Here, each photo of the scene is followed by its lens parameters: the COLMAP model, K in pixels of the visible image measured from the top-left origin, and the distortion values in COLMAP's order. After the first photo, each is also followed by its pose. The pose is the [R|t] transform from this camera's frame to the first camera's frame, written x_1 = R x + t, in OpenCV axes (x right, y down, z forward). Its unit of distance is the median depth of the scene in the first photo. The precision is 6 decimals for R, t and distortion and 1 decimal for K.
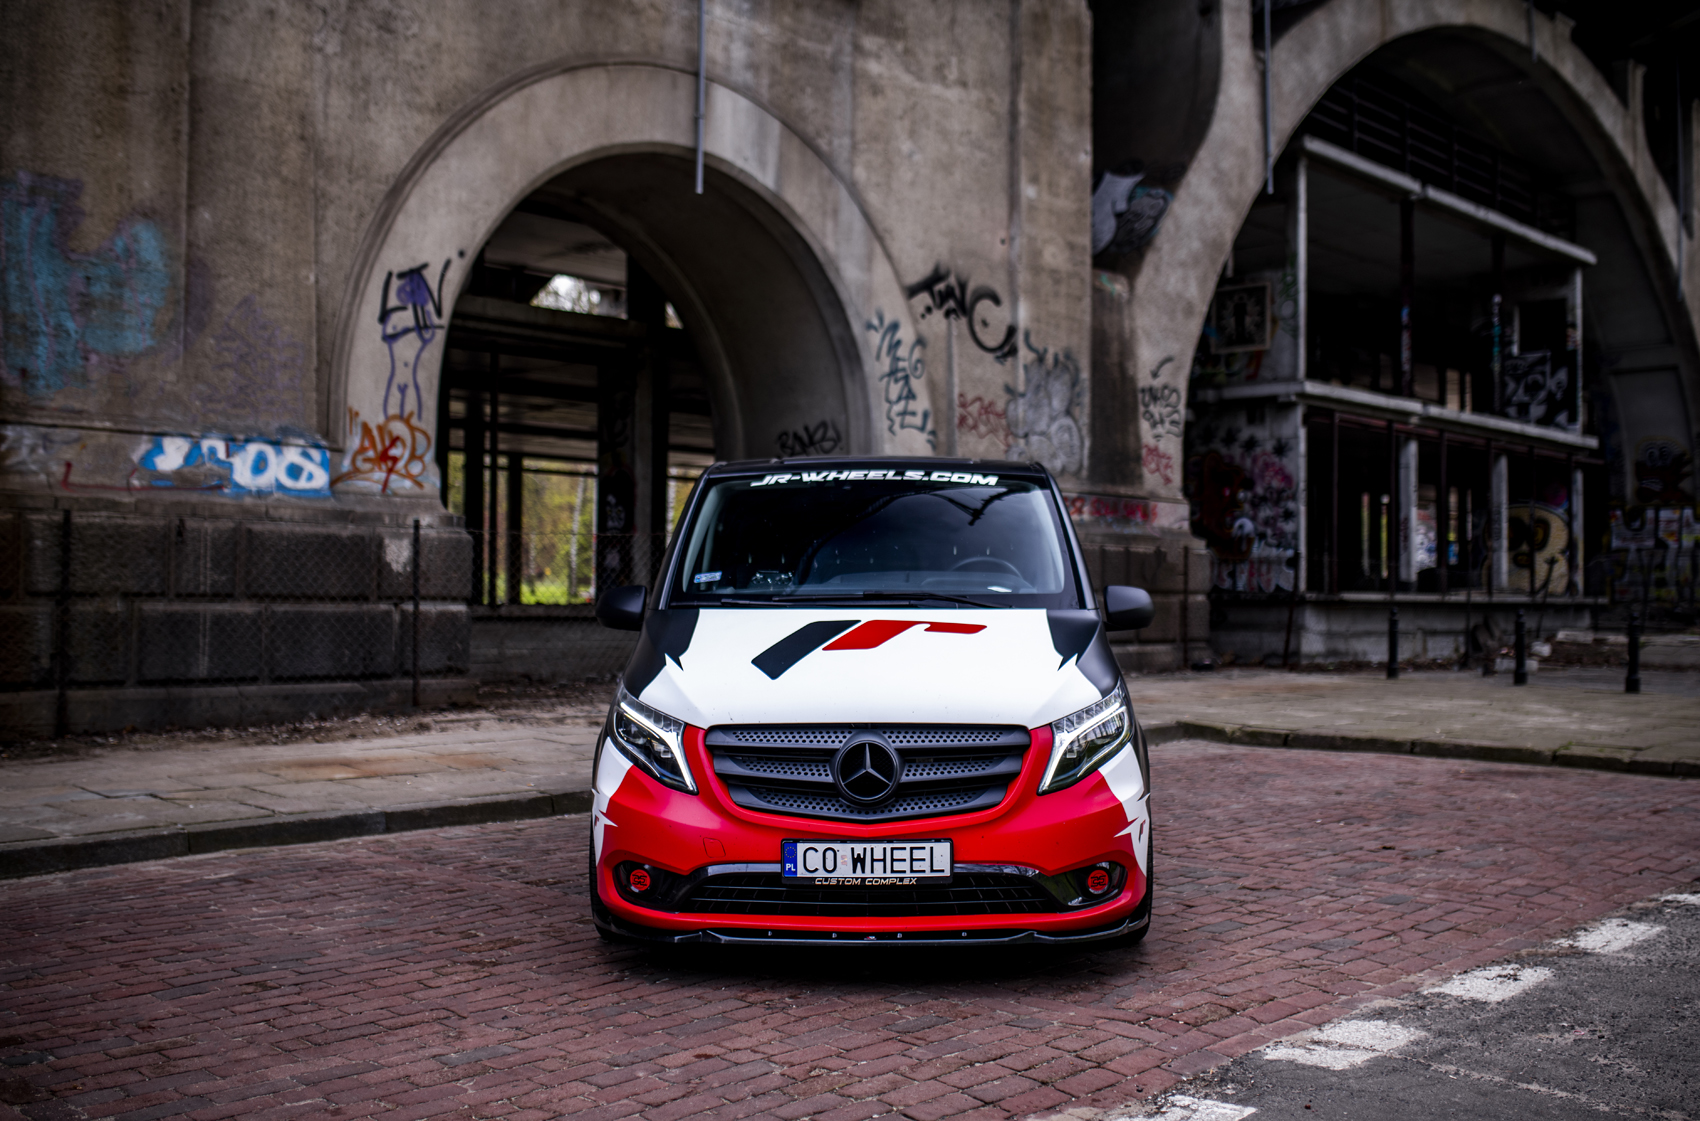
lens RADIAL K [[1727.6, 0, 847.5], [0, 1727.6, 564.5], [0, 0, 1]] dist [-0.020932, 0.000000]
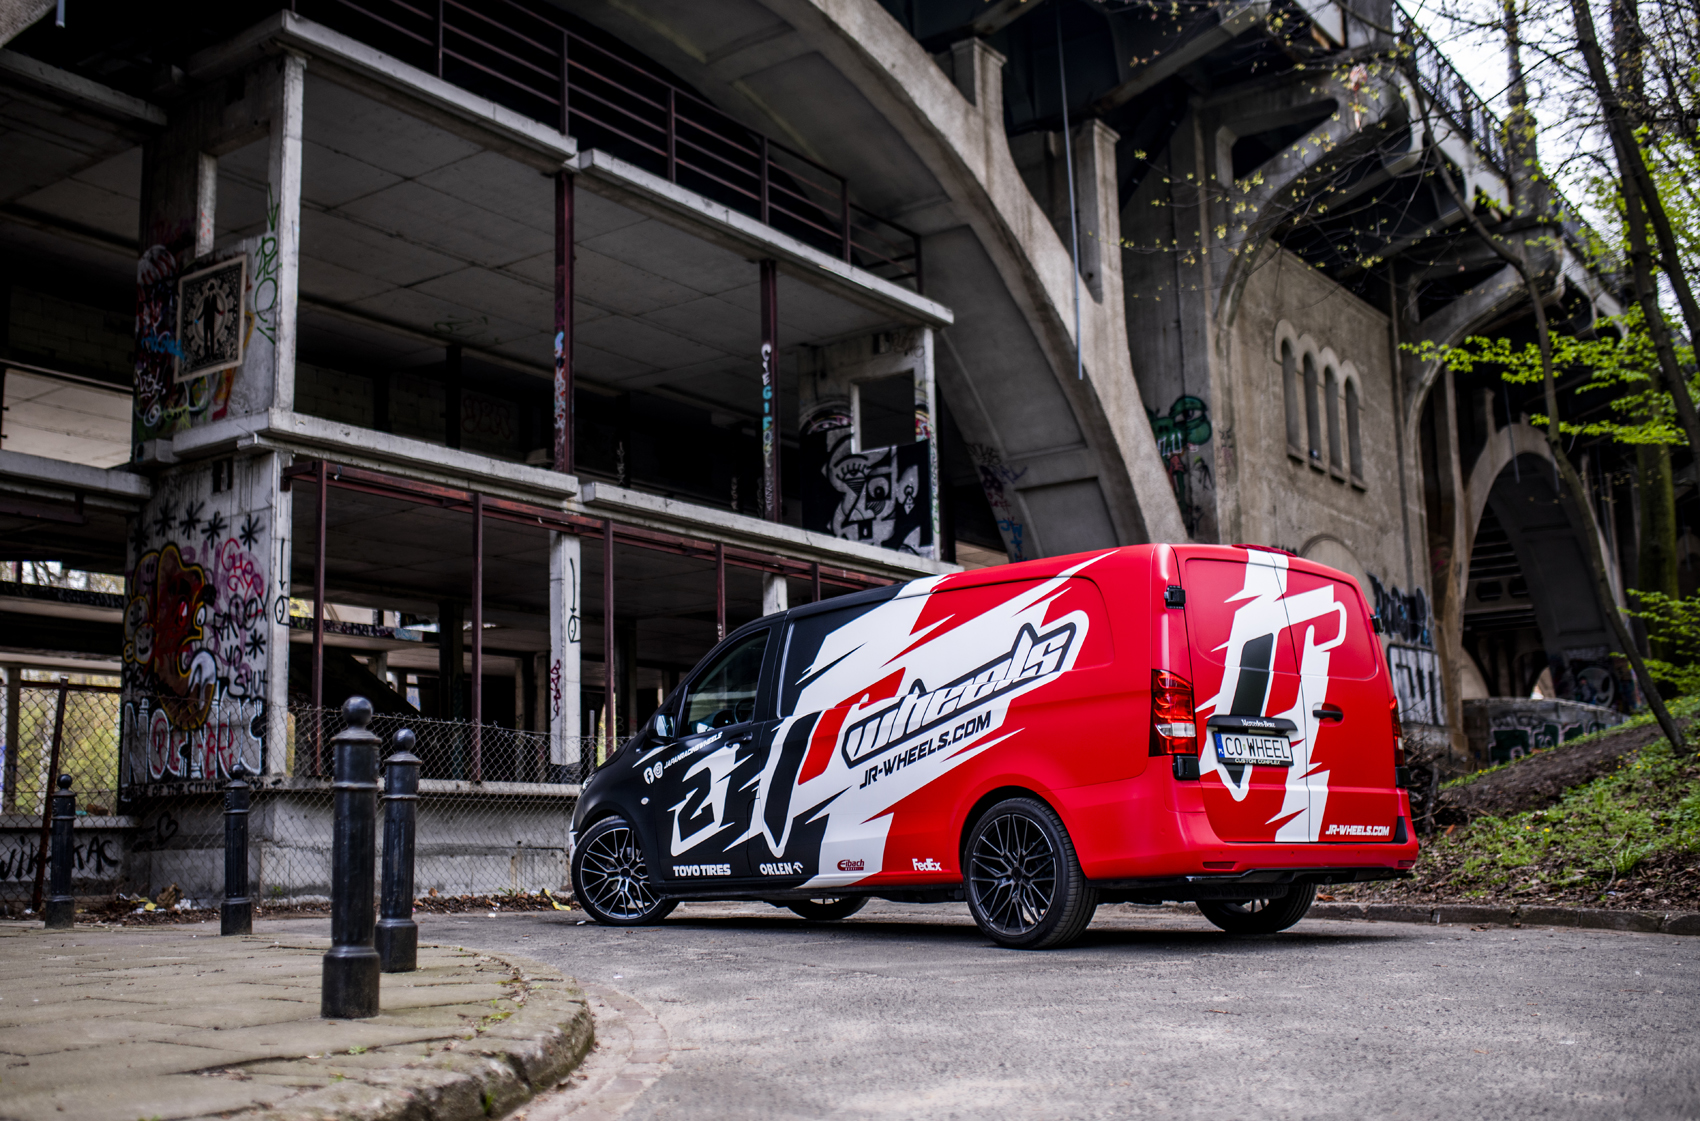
lens RADIAL K [[1727.6, 0, 852.4], [0, 1727.6, 577.3], [0, 0, 1]] dist [-0.020932, 0.000000]
pose [[0.990578, -0.005822, 0.136823, 0.484661], [0.025372, 0.989601, -0.141585, 0.046589], [-0.134576, 0.143723, 0.980425, 0.528623]]
